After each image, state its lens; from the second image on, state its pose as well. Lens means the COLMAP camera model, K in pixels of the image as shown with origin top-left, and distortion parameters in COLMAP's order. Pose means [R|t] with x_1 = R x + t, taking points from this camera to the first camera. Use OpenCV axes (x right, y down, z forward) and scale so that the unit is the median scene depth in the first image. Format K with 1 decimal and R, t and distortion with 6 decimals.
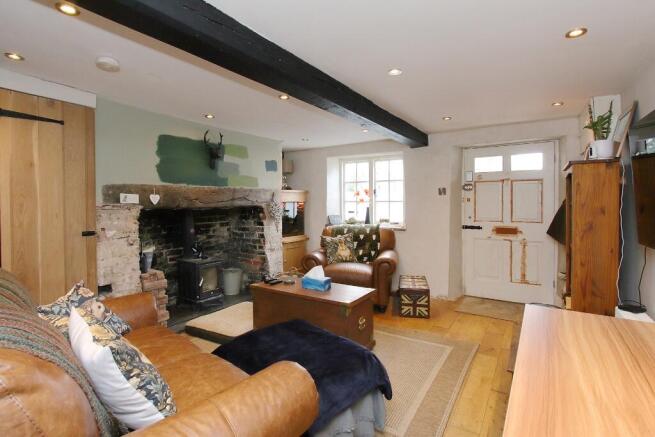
lens RADIAL K [[306.7, 0, 342.1], [0, 306.7, 202.8], [0, 0, 1]] dist [-0.001294, -0.000218]
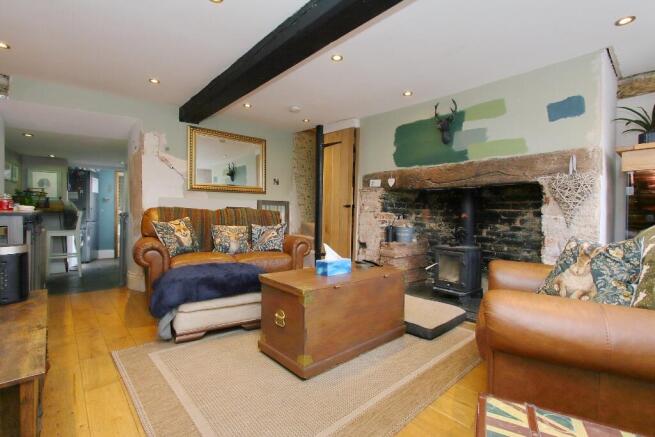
lens RADIAL K [[306.7, 0, 328.0], [0, 306.7, 218.0], [0, 0, 1]] dist [-0.001294, -0.000218]
pose [[-0.260175, 0.014054, -0.965459, 0.561705], [-0.013371, 0.999746, 0.018157, 0.098956], [0.965469, 0.017633, -0.259921, 0.963709]]
